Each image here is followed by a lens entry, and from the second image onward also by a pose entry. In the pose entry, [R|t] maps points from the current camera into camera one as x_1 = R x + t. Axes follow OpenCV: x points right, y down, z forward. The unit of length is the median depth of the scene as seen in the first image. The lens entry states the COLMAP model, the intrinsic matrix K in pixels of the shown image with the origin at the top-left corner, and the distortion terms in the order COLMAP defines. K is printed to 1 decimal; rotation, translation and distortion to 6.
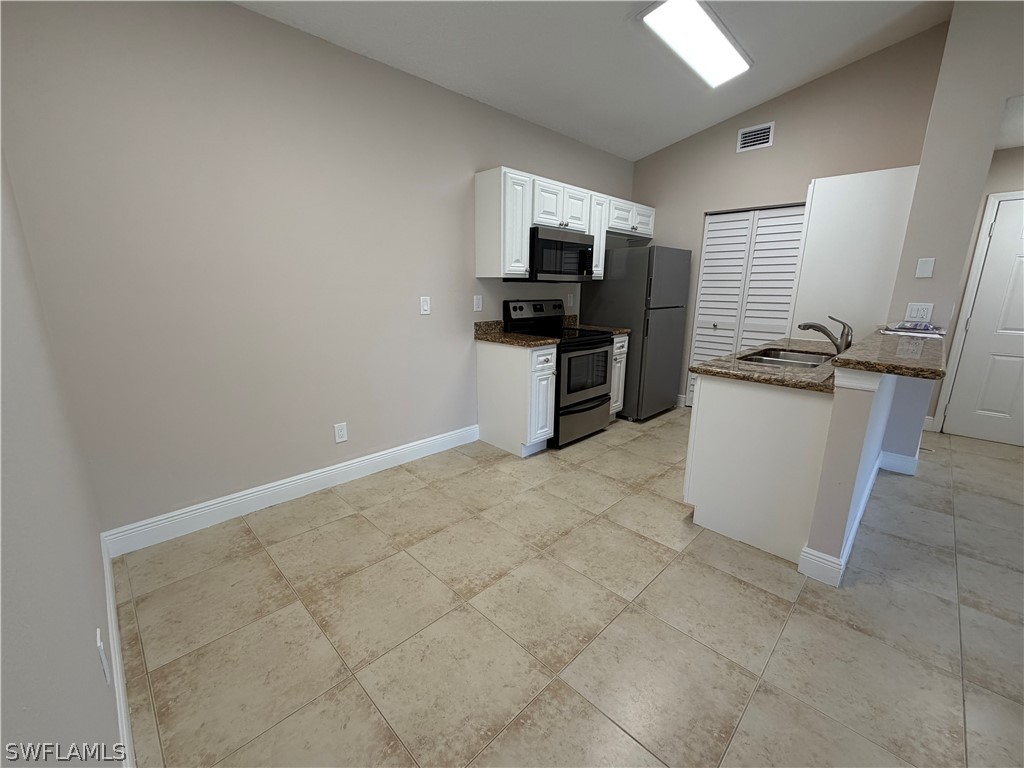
lens RADIAL K [[422.1, 0, 512.8], [0, 422.1, 391.3], [0, 0, 1]] dist [-0.004779, 0.000527]
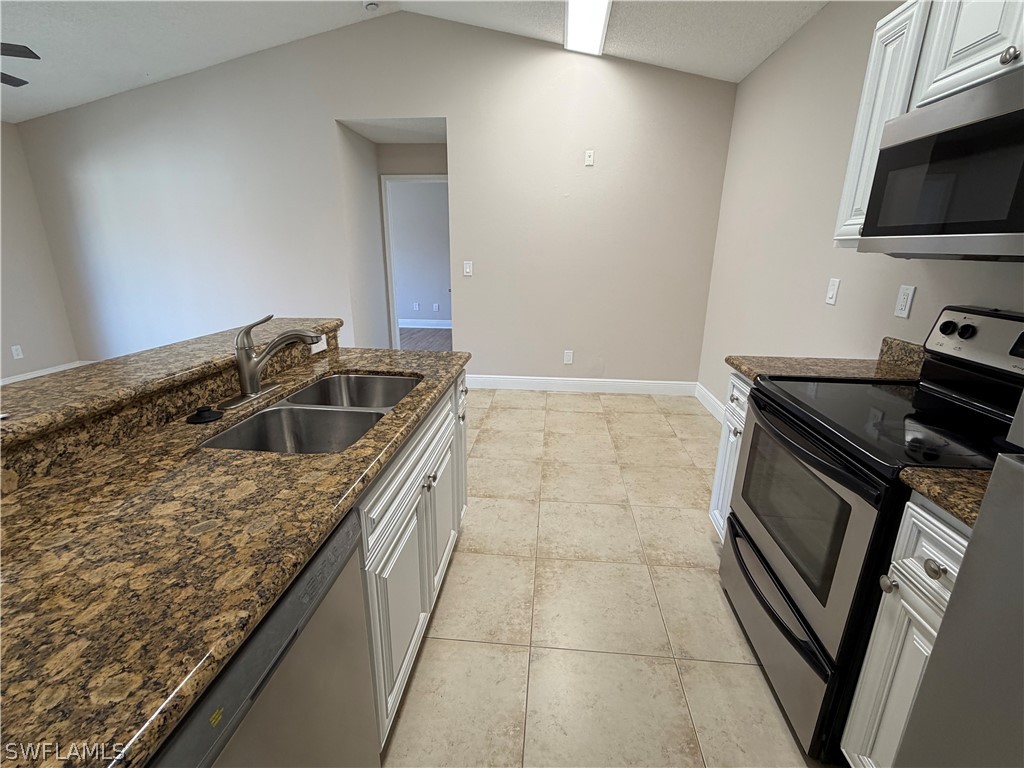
lens RADIAL K [[462.8, 0, 510.2], [0, 462.8, 386.4], [0, 0, 1]] dist [0.000480, -0.001121]
pose [[-0.775949, 0.165630, -0.608662, 0.633542], [-0.169816, 0.874440, 0.454442, -0.294889], [0.607508, 0.455984, -0.650394, 1.139353]]
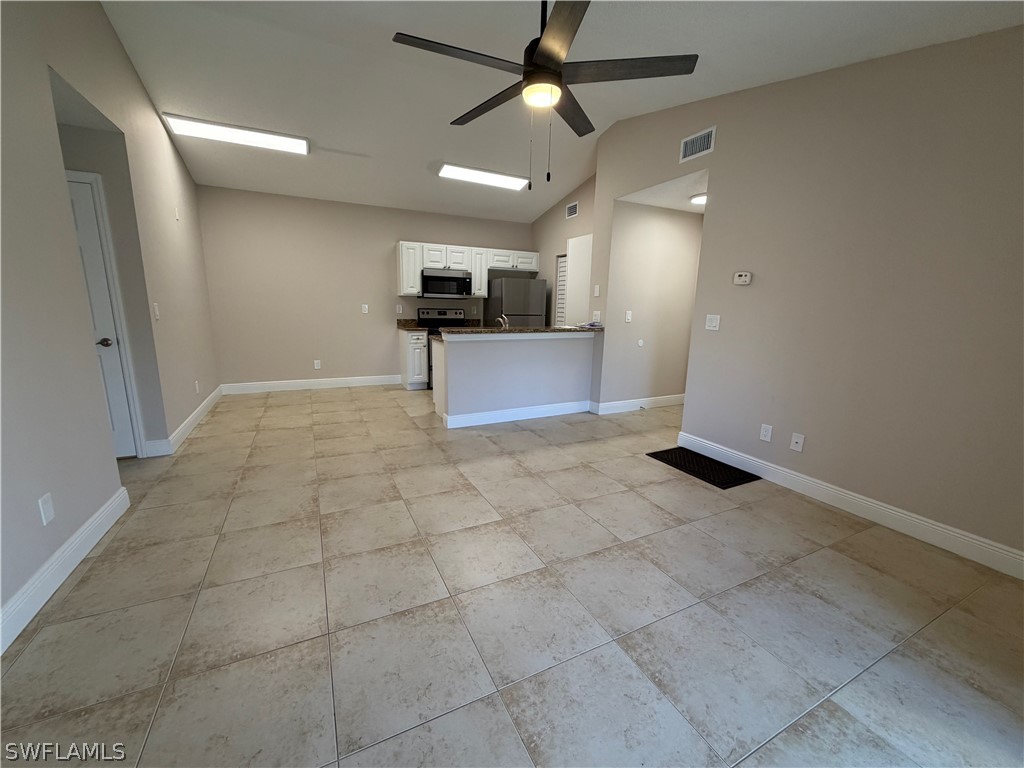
lens RADIAL K [[422.1, 0, 511.5], [0, 422.1, 390.6], [0, 0, 1]] dist [-0.004779, 0.000527]
pose [[0.943872, 0.077749, -0.321030, 1.050110], [-0.093473, 0.995047, -0.033836, 0.176490], [0.316809, 0.061945, 0.946465, -0.624204]]
